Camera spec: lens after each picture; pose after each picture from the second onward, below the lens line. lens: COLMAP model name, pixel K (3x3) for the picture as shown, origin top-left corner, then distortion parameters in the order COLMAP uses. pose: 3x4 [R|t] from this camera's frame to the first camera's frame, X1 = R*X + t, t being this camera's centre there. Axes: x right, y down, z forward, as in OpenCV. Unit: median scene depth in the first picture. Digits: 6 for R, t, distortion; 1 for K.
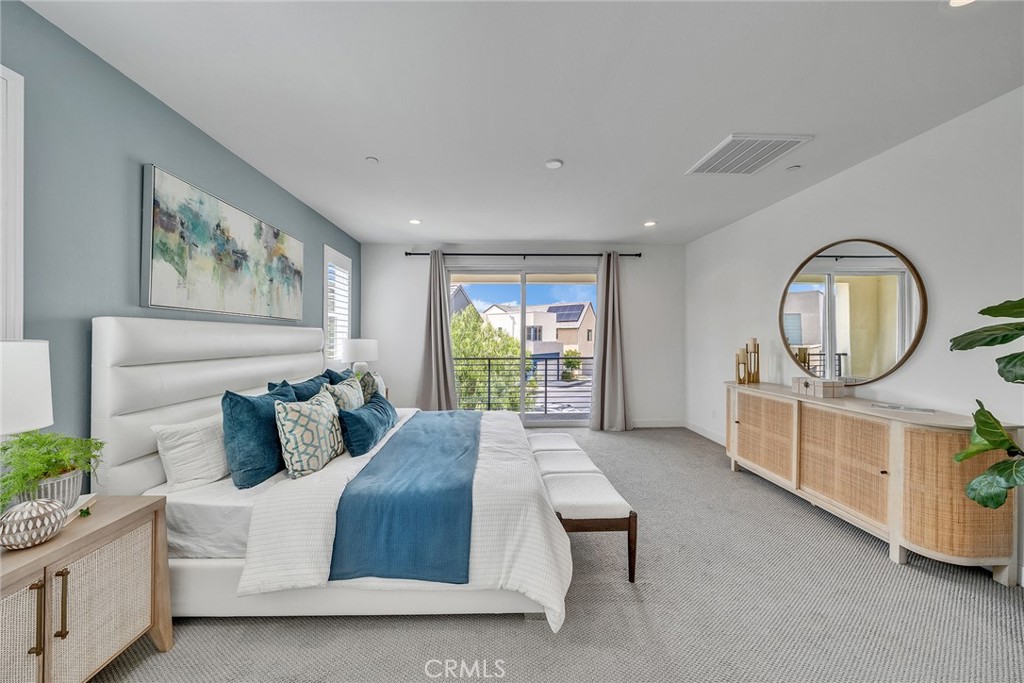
lens RADIAL K [[360.4, 0, 513.1], [0, 360.4, 336.0], [0, 0, 1]] dist [-0.002183, -0.000113]
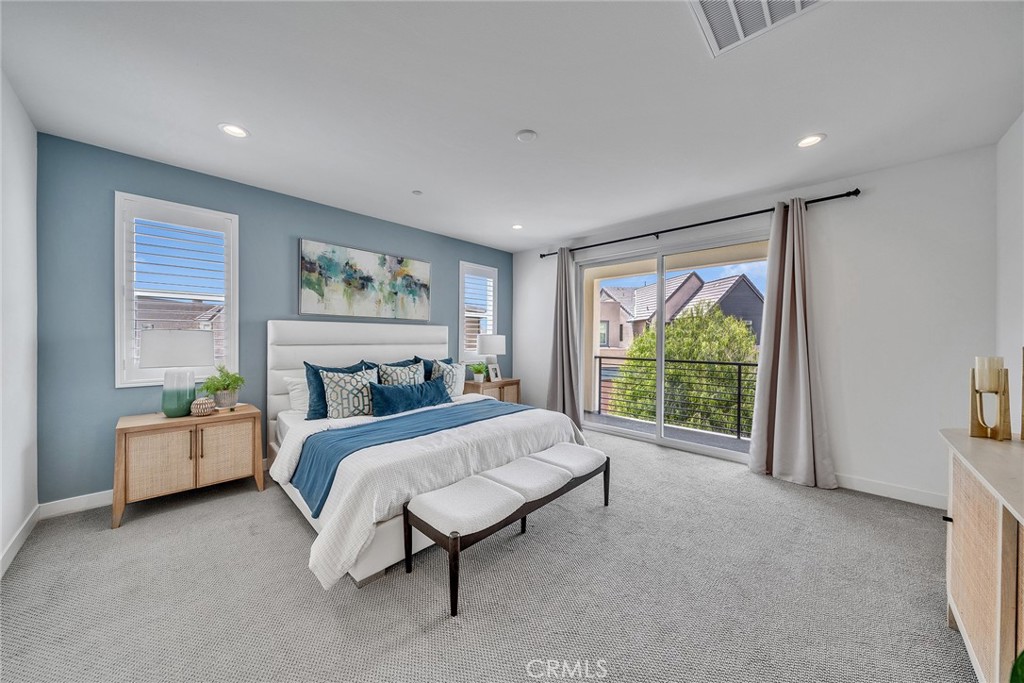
lens RADIAL K [[360.4, 0, 513.1], [0, 360.4, 336.0], [0, 0, 1]] dist [-0.002183, -0.000113]
pose [[0.674215, 0.002600, -0.738530, 0.852329], [-0.005276, 0.999985, -0.001296, 0.020548], [0.738516, 0.004770, 0.674219, 0.428321]]
